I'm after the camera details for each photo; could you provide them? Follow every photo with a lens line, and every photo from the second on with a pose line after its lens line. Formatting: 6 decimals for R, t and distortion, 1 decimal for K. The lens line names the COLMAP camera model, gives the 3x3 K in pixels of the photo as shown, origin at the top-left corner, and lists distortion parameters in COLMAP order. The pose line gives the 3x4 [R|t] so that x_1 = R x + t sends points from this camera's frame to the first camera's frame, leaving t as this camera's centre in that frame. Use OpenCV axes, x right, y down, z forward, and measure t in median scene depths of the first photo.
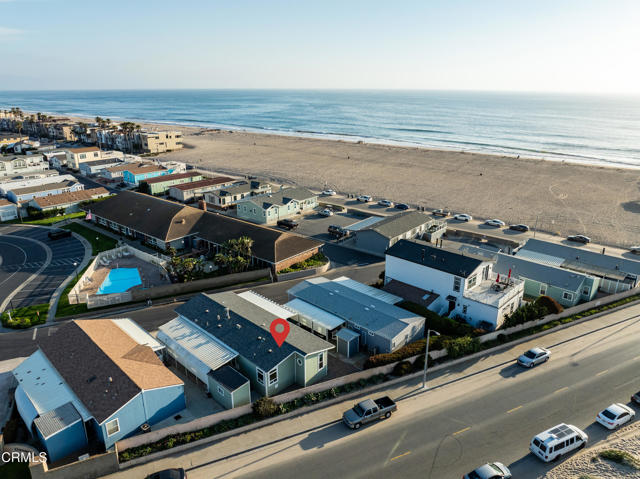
lens RADIAL K [[448.8, 0, 320.0], [0, 448.8, 239.5], [0, 0, 1]] dist [-0.032315, -0.000048]
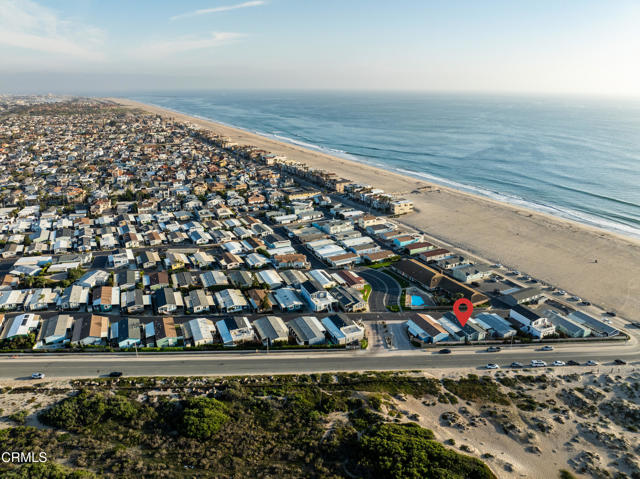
lens RADIAL K [[448.8, 0, 320.0], [0, 448.8, 239.5], [0, 0, 1]] dist [-0.032315, -0.000048]
pose [[0.919861, 0.124014, -0.372124, 0.025570], [-0.123082, 0.992046, 0.026360, -0.335902], [0.372434, 0.021554, 0.927809, -2.175755]]
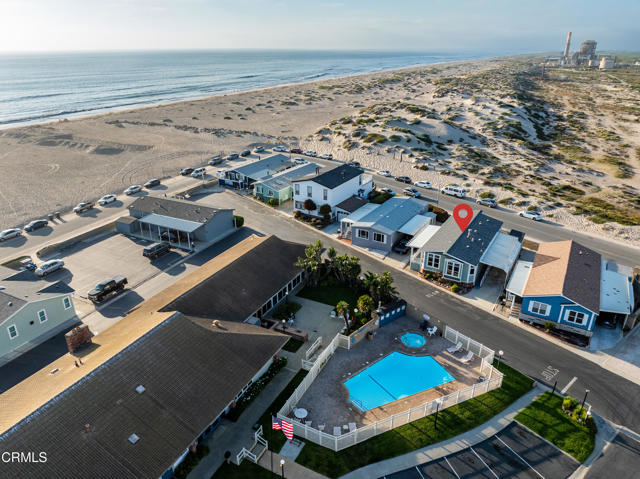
lens RADIAL K [[448.8, 0, 320.0], [0, 448.8, 239.5], [0, 0, 1]] dist [-0.032315, -0.000048]
pose [[-0.229555, -0.388568, 0.892367, -0.942760], [0.311126, 0.839450, 0.445561, -0.387543], [-0.922228, 0.379919, -0.071807, 1.134397]]
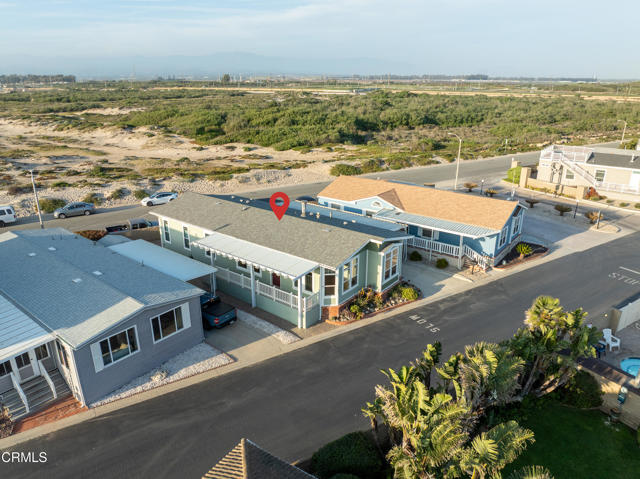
lens RADIAL K [[448.8, 0, 320.0], [0, 448.8, 239.5], [0, 0, 1]] dist [-0.032315, -0.000048]
pose [[-0.994311, 0.034306, -0.100841, -0.124216], [-0.035894, 0.783427, 0.620446, -0.151291], [0.100287, 0.620536, -0.777739, 1.170077]]
